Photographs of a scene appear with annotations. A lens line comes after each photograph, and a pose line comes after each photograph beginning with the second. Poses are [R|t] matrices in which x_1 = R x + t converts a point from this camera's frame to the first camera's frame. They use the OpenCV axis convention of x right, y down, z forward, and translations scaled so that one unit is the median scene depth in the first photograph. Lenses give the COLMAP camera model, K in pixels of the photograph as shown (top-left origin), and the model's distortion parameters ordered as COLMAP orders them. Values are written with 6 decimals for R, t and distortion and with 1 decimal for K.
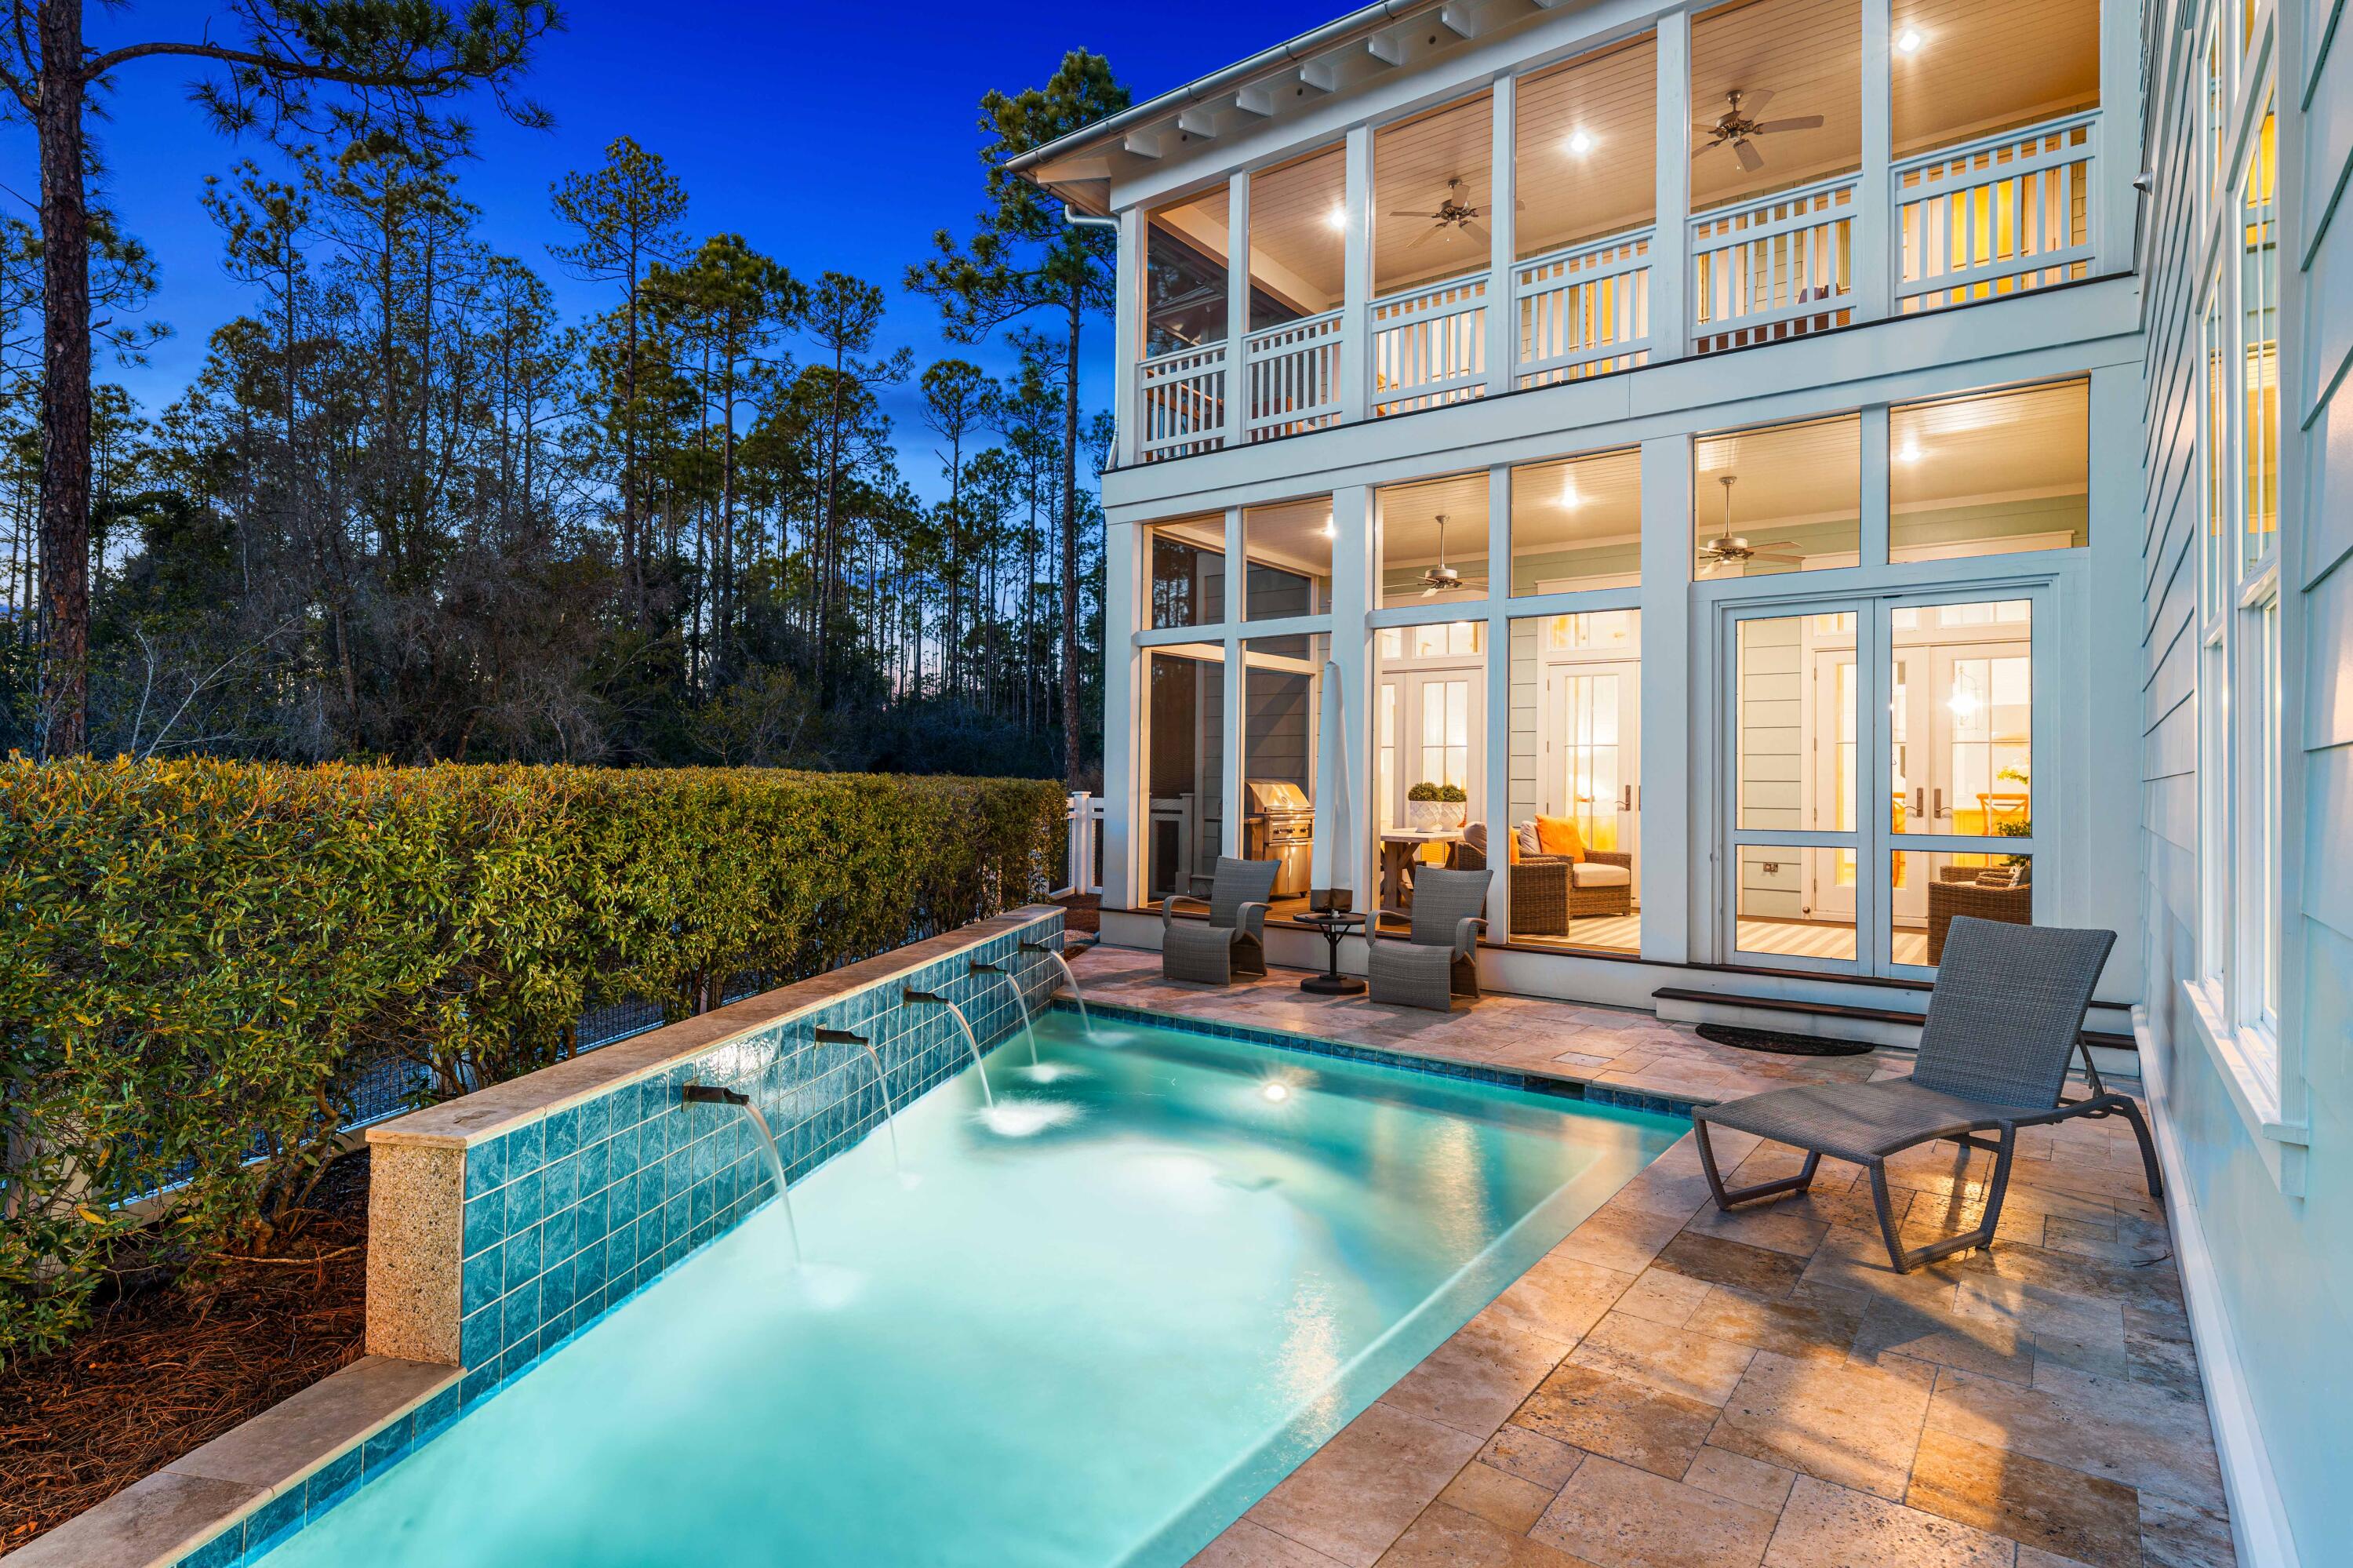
lens RADIAL K [[1187.6, 0, 1170.5], [0, 1187.6, 761.0], [0, 0, 1]] dist [0.002237, 0.000243]
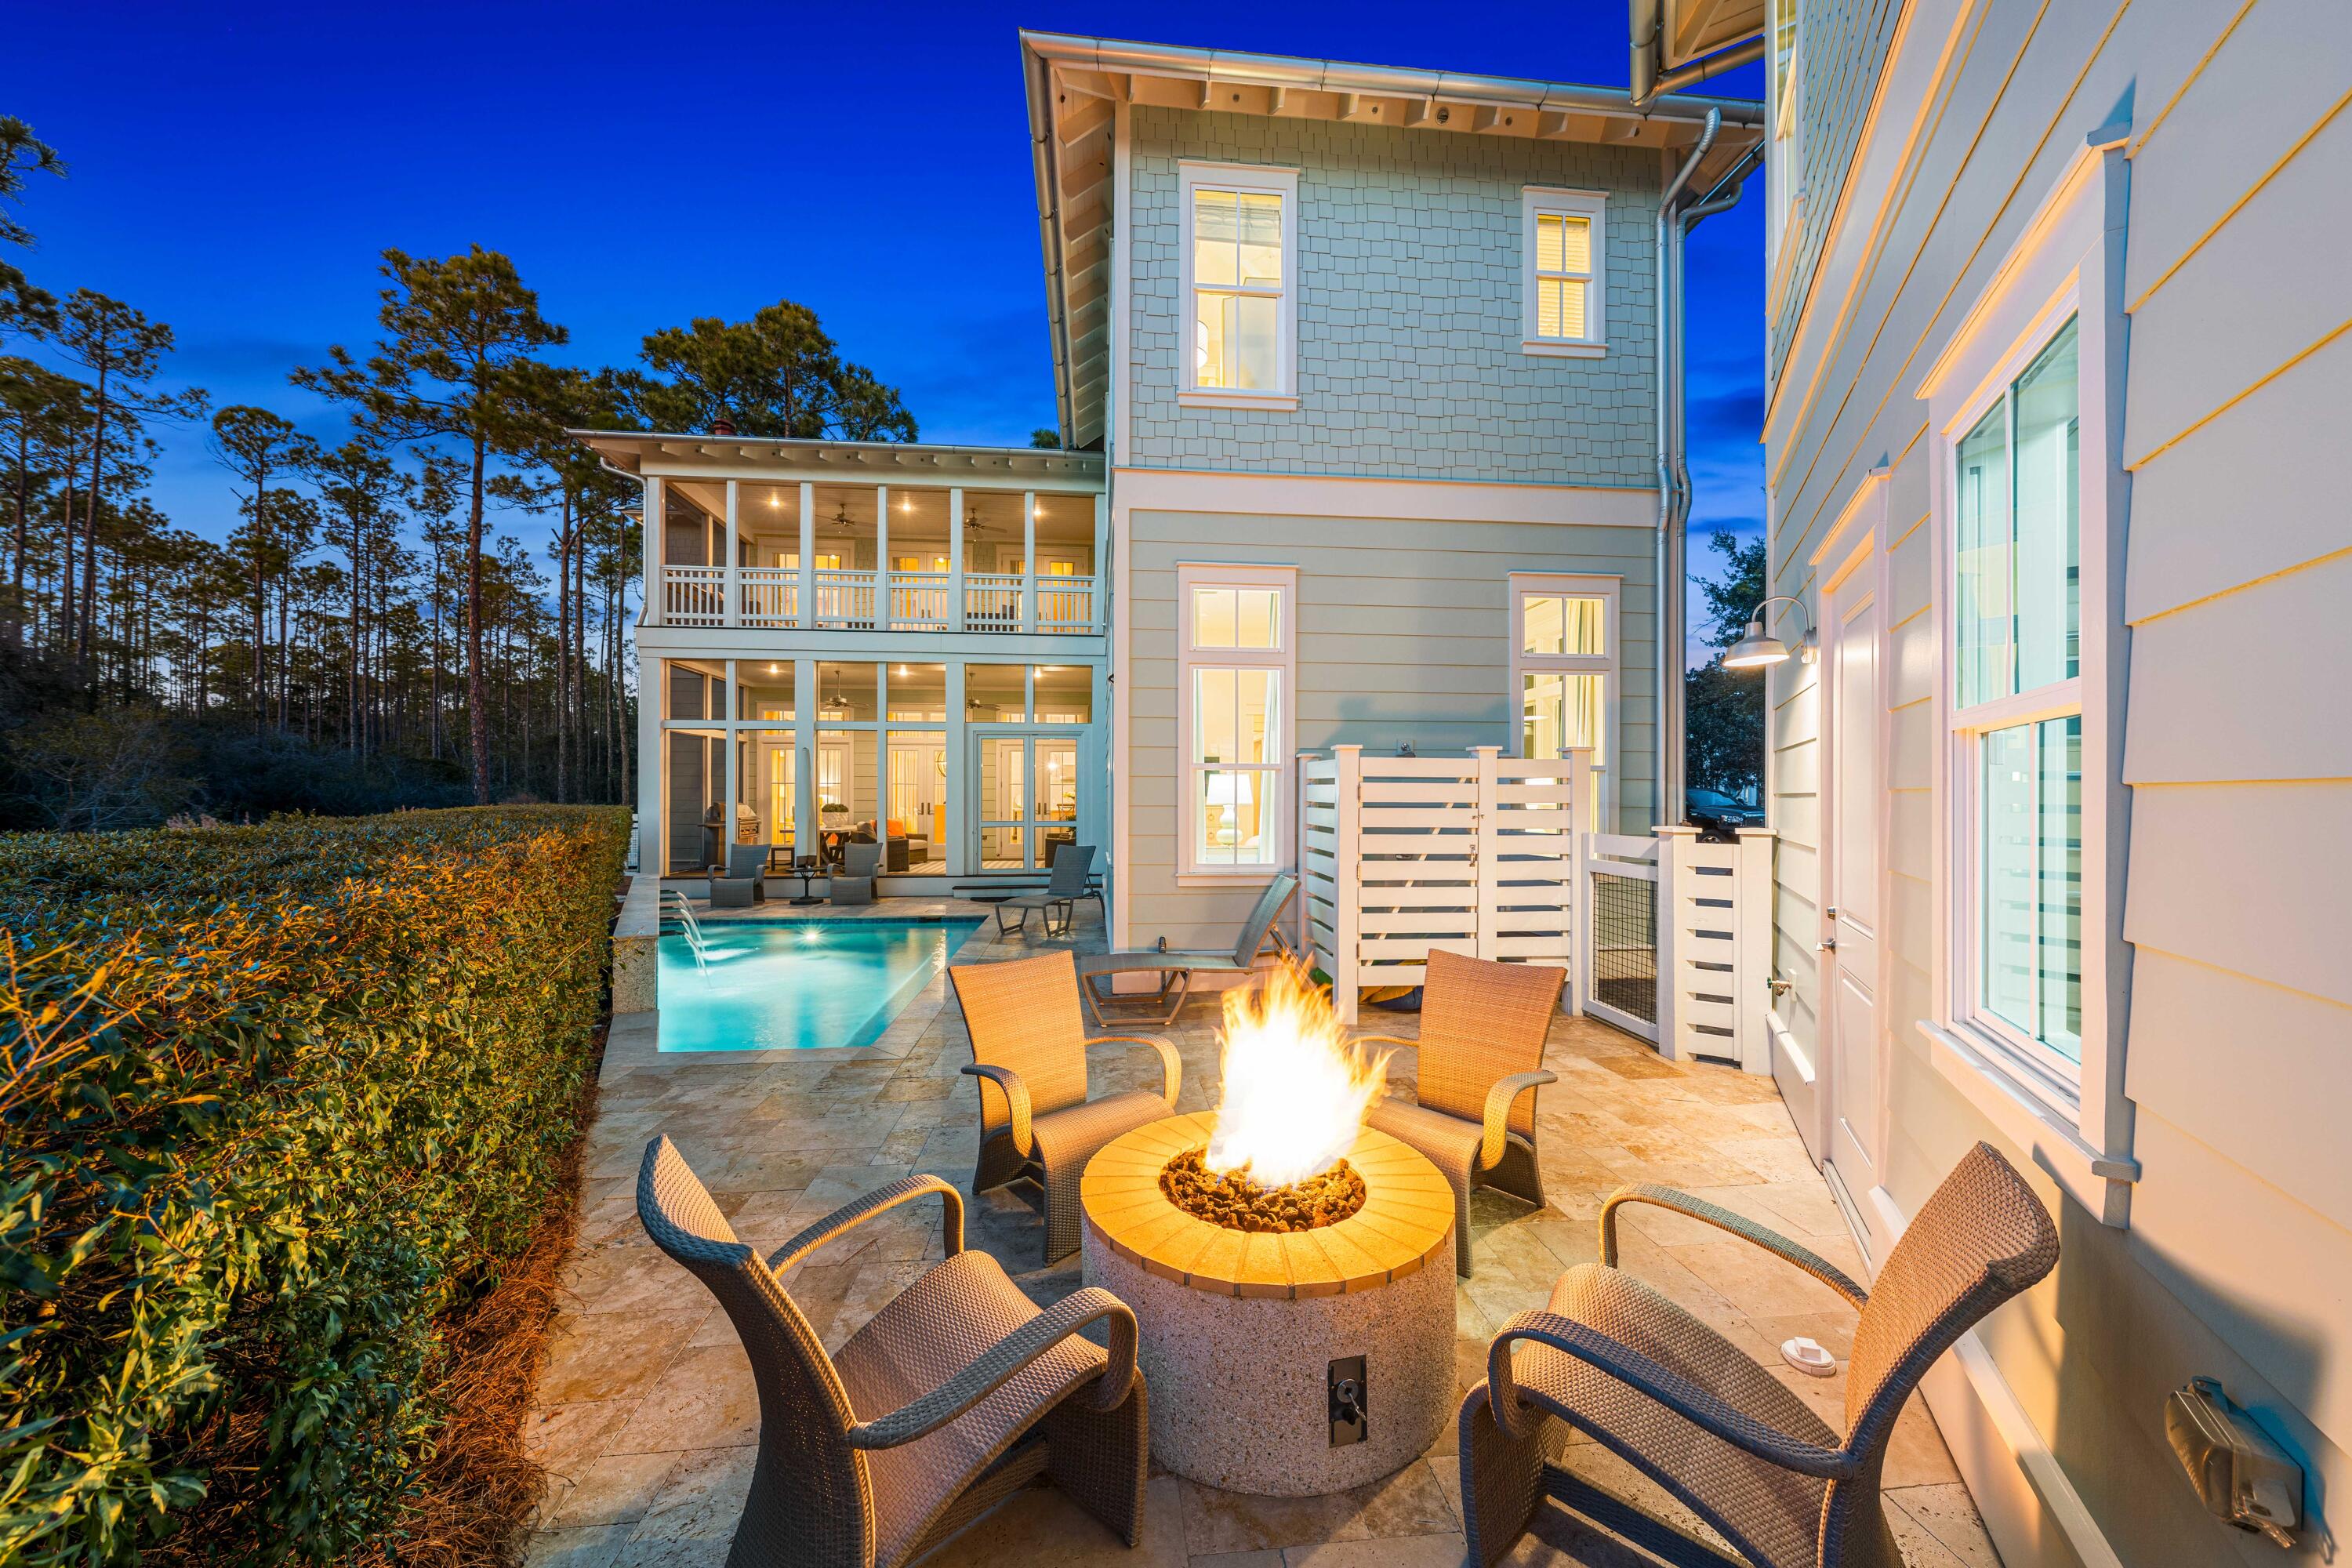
lens RADIAL K [[818.5, 0, 1178.1], [0, 818.5, 786.3], [0, 0, 1]] dist [-0.001472, -0.000168]
pose [[0.729348, -0.003234, 0.684135, -0.309637], [-0.004541, 0.999944, 0.009569, -0.026953], [-0.684127, -0.010086, 0.729293, -0.420400]]
